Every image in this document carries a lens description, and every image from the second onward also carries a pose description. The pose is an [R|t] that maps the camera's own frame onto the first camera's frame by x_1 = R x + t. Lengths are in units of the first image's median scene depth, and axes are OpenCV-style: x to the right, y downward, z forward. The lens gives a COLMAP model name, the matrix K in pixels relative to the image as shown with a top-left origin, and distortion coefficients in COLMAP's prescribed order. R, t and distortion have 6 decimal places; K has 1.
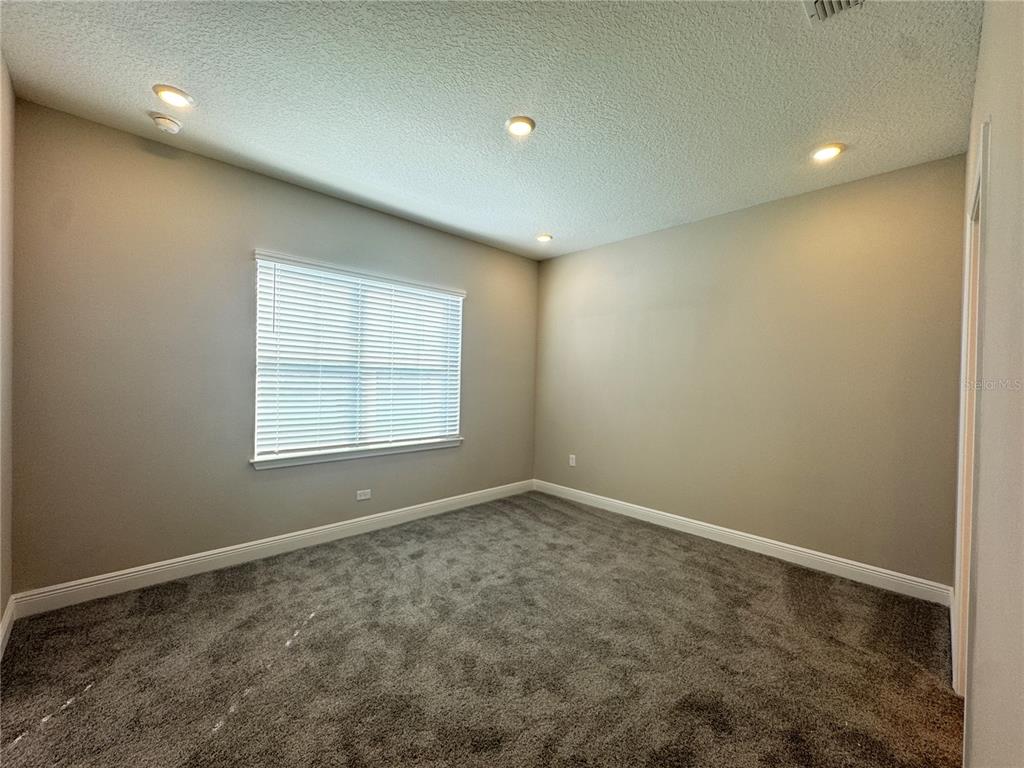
lens RADIAL K [[411.5, 0, 510.3], [0, 411.5, 382.1], [0, 0, 1]] dist [-0.001943, 0.000285]
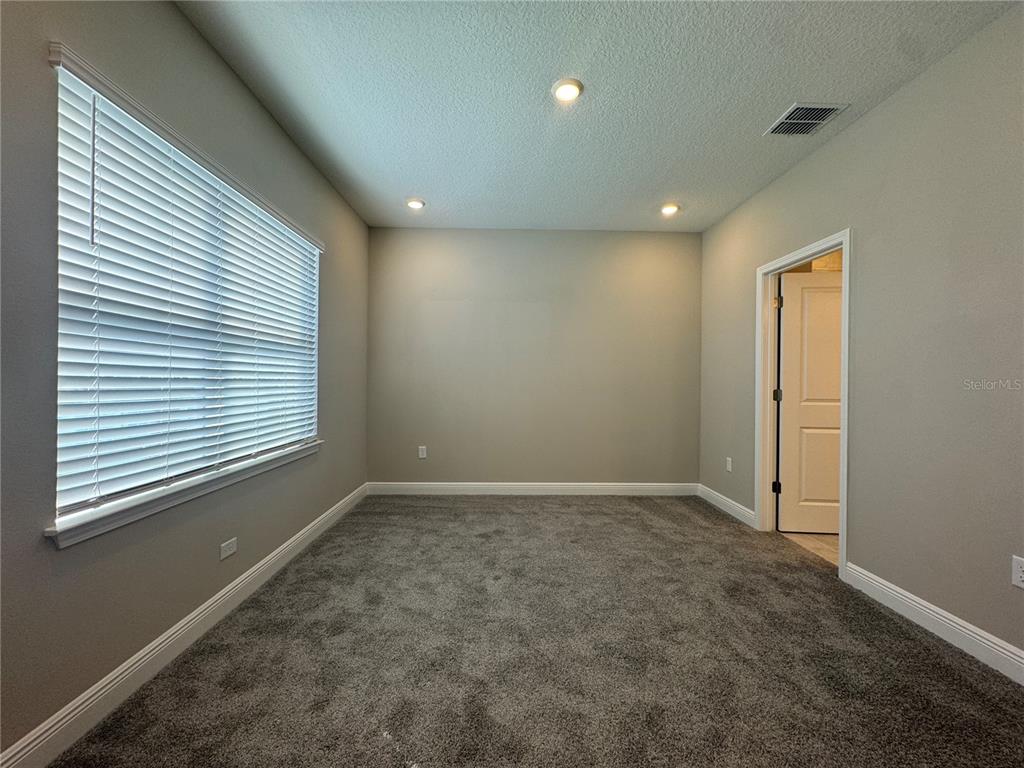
lens RADIAL K [[409.9, 0, 510.1], [0, 409.9, 382.8], [0, 0, 1]] dist [-0.007246, 0.000209]
pose [[0.677716, -0.018286, 0.735097, -0.575975], [0.010569, 0.999830, 0.015127, 0.032682], [-0.735248, -0.002483, 0.677793, 0.334258]]
